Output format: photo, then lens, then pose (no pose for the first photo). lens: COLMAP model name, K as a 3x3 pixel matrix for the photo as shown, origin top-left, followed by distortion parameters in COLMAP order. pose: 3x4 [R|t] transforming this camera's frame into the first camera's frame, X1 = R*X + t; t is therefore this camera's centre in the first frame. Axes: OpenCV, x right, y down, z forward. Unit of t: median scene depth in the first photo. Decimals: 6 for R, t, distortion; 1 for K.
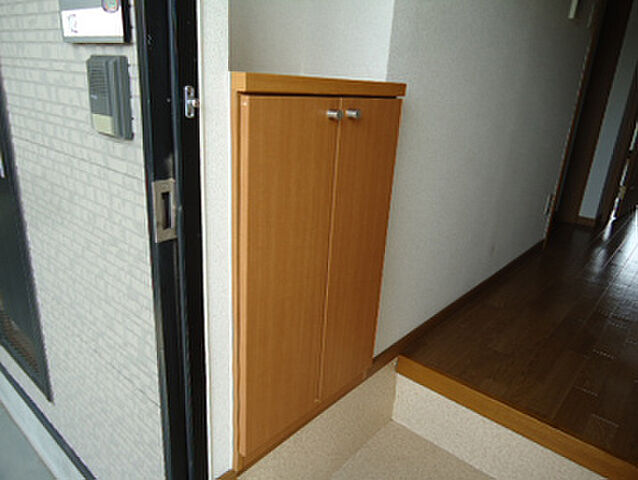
lens RADIAL K [[464.9, 0, 319.0], [0, 464.9, 240.0], [0, 0, 1]] dist [-0.002541, 0.000107]
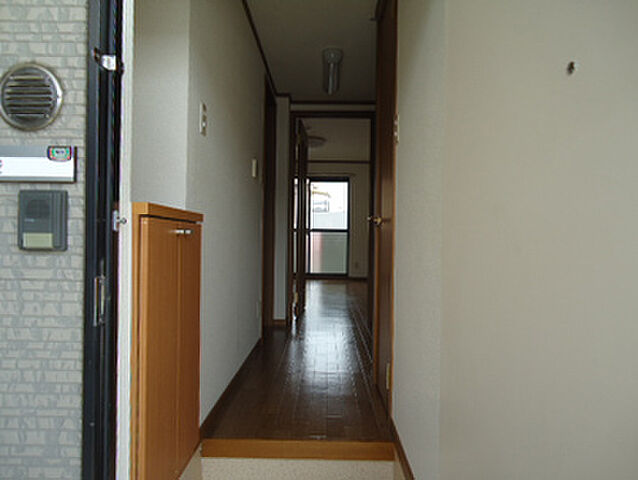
lens RADIAL K [[464.9, 0, 319.0], [0, 464.9, 240.0], [0, 0, 1]] dist [-0.002541, 0.000107]
pose [[0.770172, -0.049038, 0.635948, -0.664294], [0.236556, 0.947895, -0.213391, 0.196274], [-0.592348, 0.314785, 0.741643, -0.383863]]
